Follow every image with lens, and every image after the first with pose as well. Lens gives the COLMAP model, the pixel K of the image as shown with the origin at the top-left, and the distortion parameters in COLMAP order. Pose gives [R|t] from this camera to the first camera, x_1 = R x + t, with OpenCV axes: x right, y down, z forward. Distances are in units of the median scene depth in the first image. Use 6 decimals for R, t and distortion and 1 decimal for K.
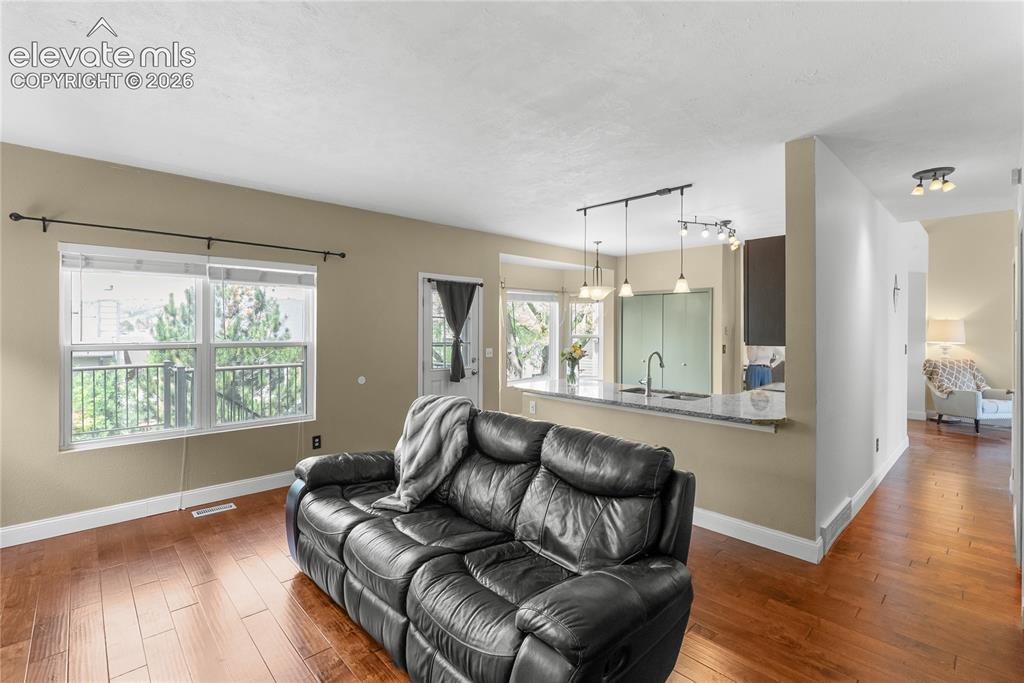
lens RADIAL K [[465.1, 0, 513.0], [0, 465.1, 330.3], [0, 0, 1]] dist [-0.003364, 0.000076]
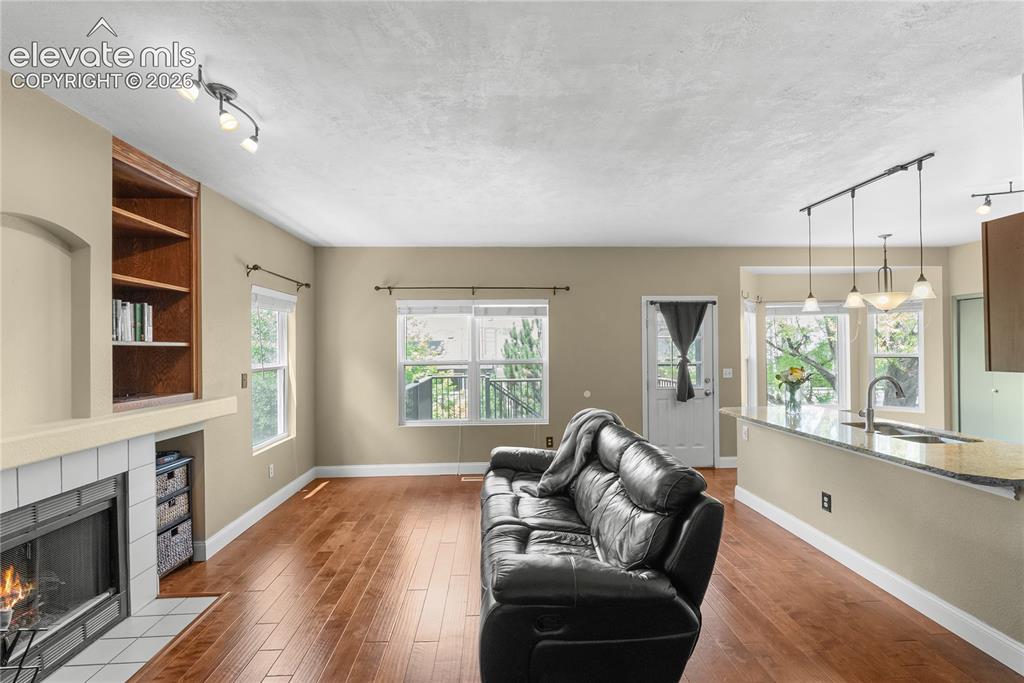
lens RADIAL K [[464.0, 0, 514.3], [0, 464.0, 346.1], [0, 0, 1]] dist [0.000767, 0.000542]
pose [[0.762232, -0.012690, -0.647180, 0.312315], [0.009918, 0.999919, -0.007925, -0.005263], [0.647228, -0.000378, 0.762296, -0.001108]]
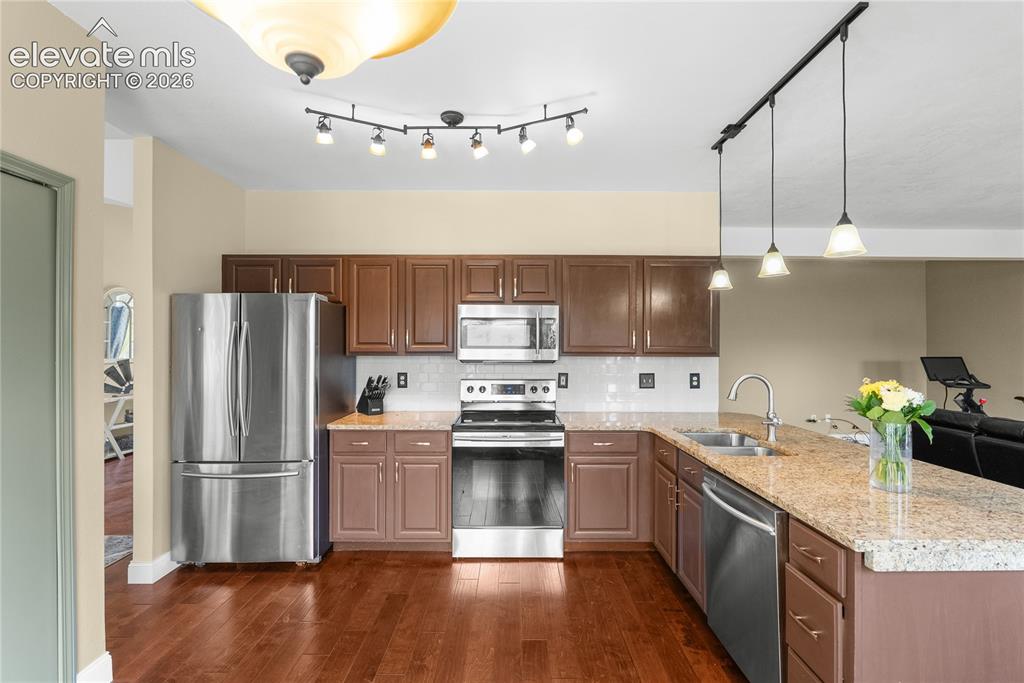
lens RADIAL K [[446.9, 0, 512.0], [0, 446.9, 341.5], [0, 0, 1]] dist [-0.011715, -0.000005]
pose [[-0.729888, -0.001399, 0.683565, 0.112720], [-0.006188, 0.999970, -0.004562, 0.004253], [-0.683538, -0.007559, -0.729876, 1.552770]]
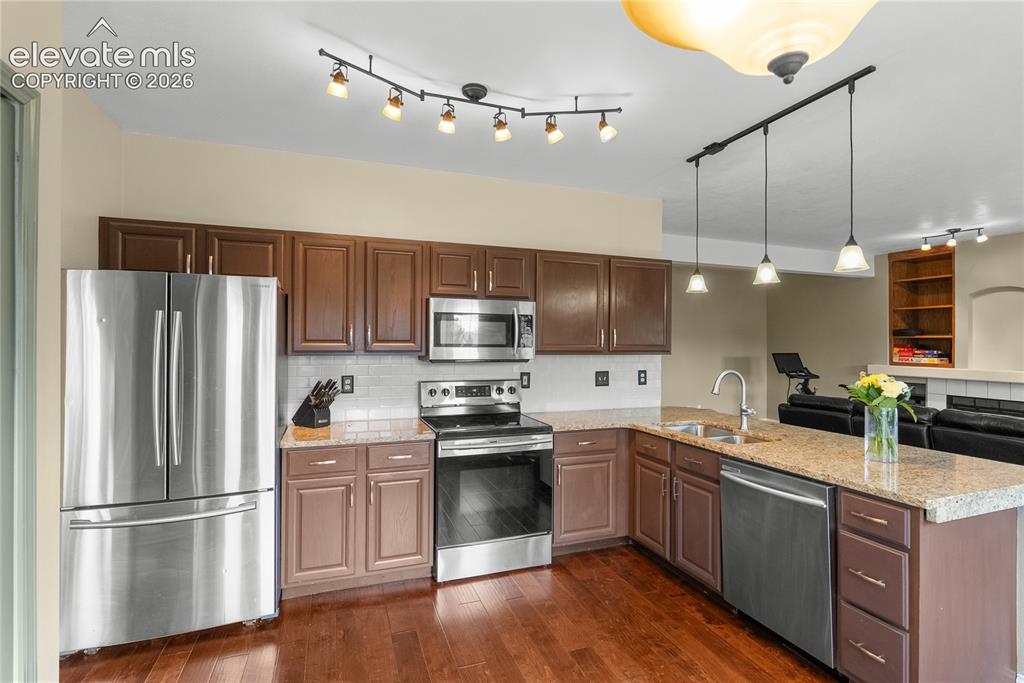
lens RADIAL K [[483.4, 0, 510.8], [0, 483.4, 337.3], [0, 0, 1]] dist [-0.010932, 0.000369]
pose [[-0.919319, -0.006399, 0.393461, 0.296078], [-0.010339, 0.999915, -0.007893, 0.003336], [-0.393377, -0.011324, -0.919307, 1.679658]]
